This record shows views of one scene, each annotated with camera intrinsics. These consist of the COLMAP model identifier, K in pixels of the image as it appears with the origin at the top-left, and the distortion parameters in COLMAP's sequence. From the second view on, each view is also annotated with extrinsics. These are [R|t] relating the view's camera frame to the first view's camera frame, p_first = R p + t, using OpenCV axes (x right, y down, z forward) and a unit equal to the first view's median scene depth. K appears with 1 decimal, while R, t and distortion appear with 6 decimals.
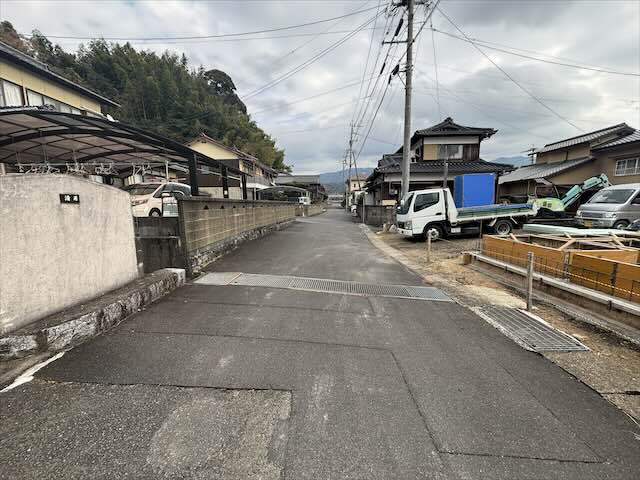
lens RADIAL K [[257.0, 0, 320.0], [0, 257.0, 240.0], [0, 0, 1]] dist [-0.000745, 0.000357]
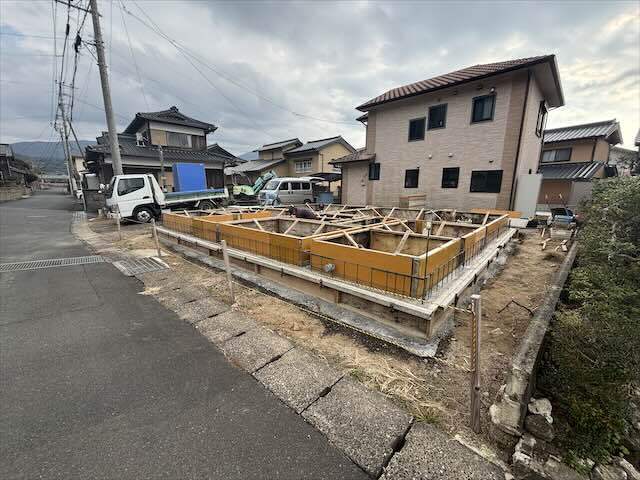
lens RADIAL K [[257.0, 0, 320.0], [0, 257.0, 240.0], [0, 0, 1]] dist [-0.000745, 0.000357]
pose [[0.672082, -0.129752, 0.729020, 0.112264], [0.091329, 0.991536, 0.092279, 0.038962], [-0.734823, 0.004561, 0.678244, -0.249801]]
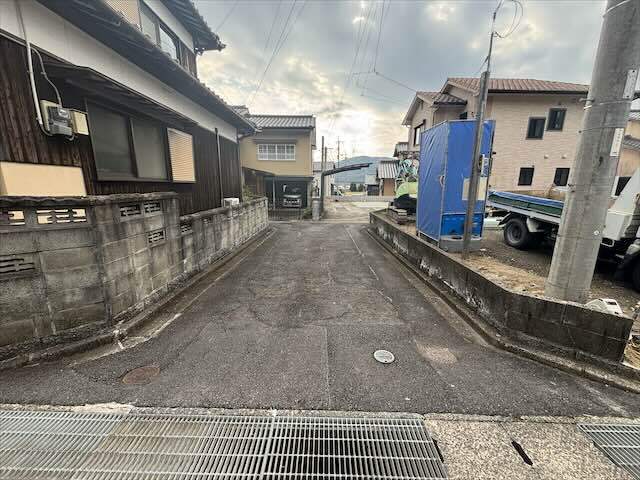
lens RADIAL K [[257.0, 0, 320.0], [0, 257.0, 240.0], [0, 0, 1]] dist [-0.000745, 0.000357]
pose [[-0.066202, -0.199191, 0.977722, 0.127131], [0.132895, 0.969382, 0.206490, -0.181215], [-0.988917, 0.143604, -0.037704, 1.275469]]
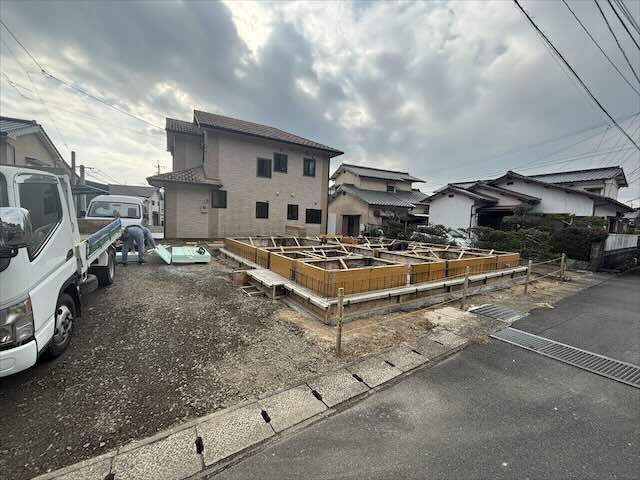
lens RADIAL K [[257.0, 0, 320.0], [0, 257.0, 240.0], [0, 0, 1]] dist [-0.000745, 0.000357]
pose [[-0.560246, -0.069065, 0.825442, 0.050824], [0.084521, 0.986550, 0.139912, -0.101396], [-0.824003, 0.148153, -0.546873, 0.729657]]
